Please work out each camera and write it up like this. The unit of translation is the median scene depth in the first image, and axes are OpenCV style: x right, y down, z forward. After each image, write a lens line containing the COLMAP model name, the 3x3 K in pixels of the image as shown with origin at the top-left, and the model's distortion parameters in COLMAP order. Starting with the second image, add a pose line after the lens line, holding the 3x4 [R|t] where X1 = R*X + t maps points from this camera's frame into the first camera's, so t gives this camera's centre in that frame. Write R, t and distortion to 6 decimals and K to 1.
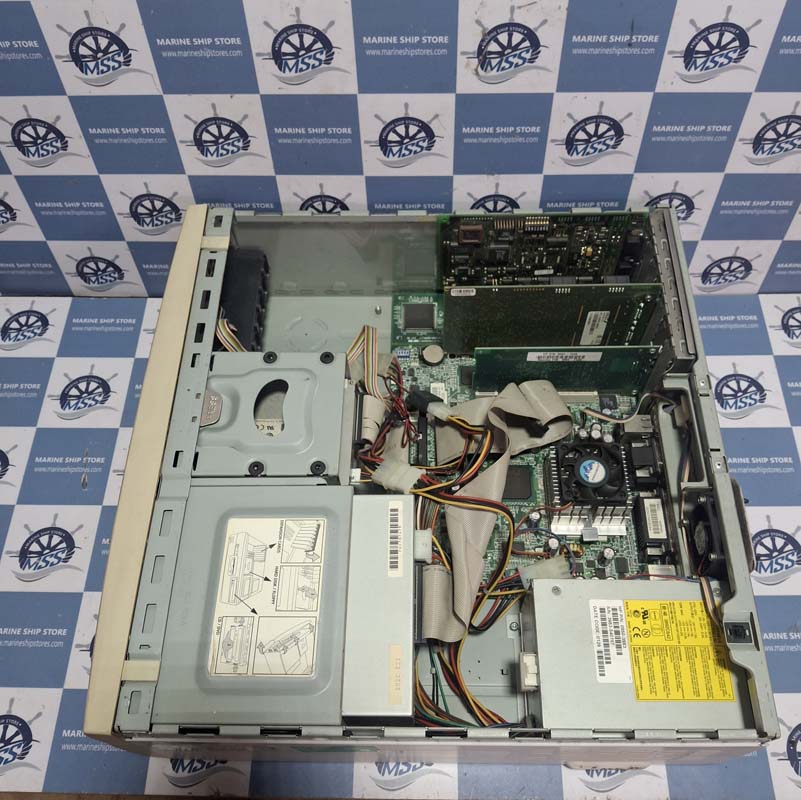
lens RADIAL K [[791.9, 0, 408.6], [0, 791.9, 398.6], [0, 0, 1]] dist [0.178854, -0.421382]
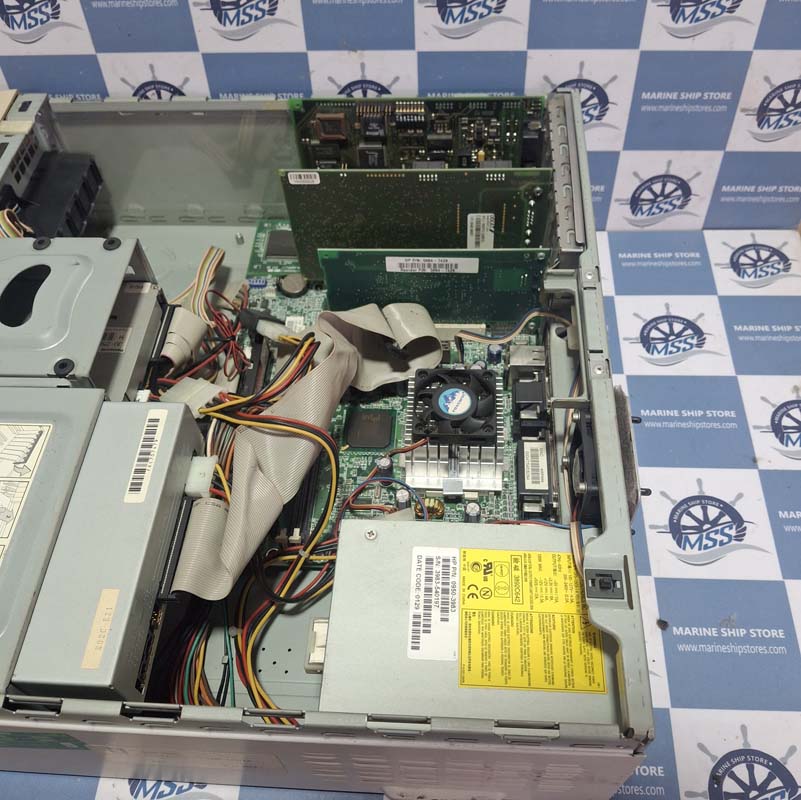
lens RADIAL K [[792.4, 0, 400.5], [0, 792.4, 400.0], [0, 0, 1]] dist [0.170162, -0.417452]
pose [[0.998703, 0.023076, -0.045384, 0.203980], [-0.027581, 0.994475, -0.101288, 0.161266], [0.042796, 0.102409, 0.993821, 0.233549]]
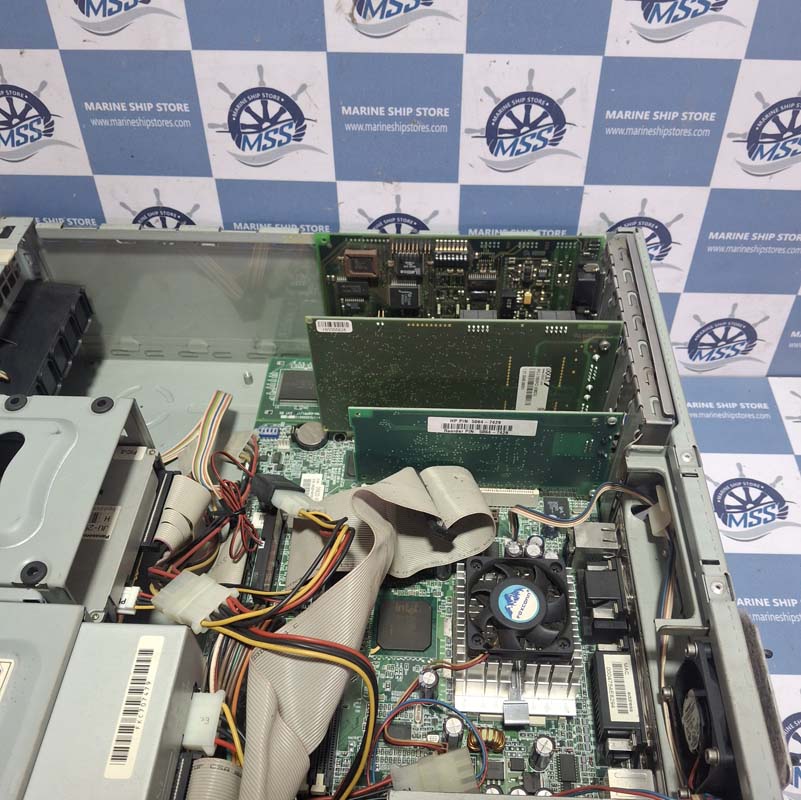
lens RADIAL K [[791.9, 0, 408.6], [0, 791.9, 398.6], [0, 0, 1]] dist [0.178854, -0.421382]
pose [[0.999422, 0.031240, -0.013414, 0.142598], [-0.033379, 0.976576, -0.212567, 0.068476], [0.006459, 0.212891, 0.977055, 0.345921]]
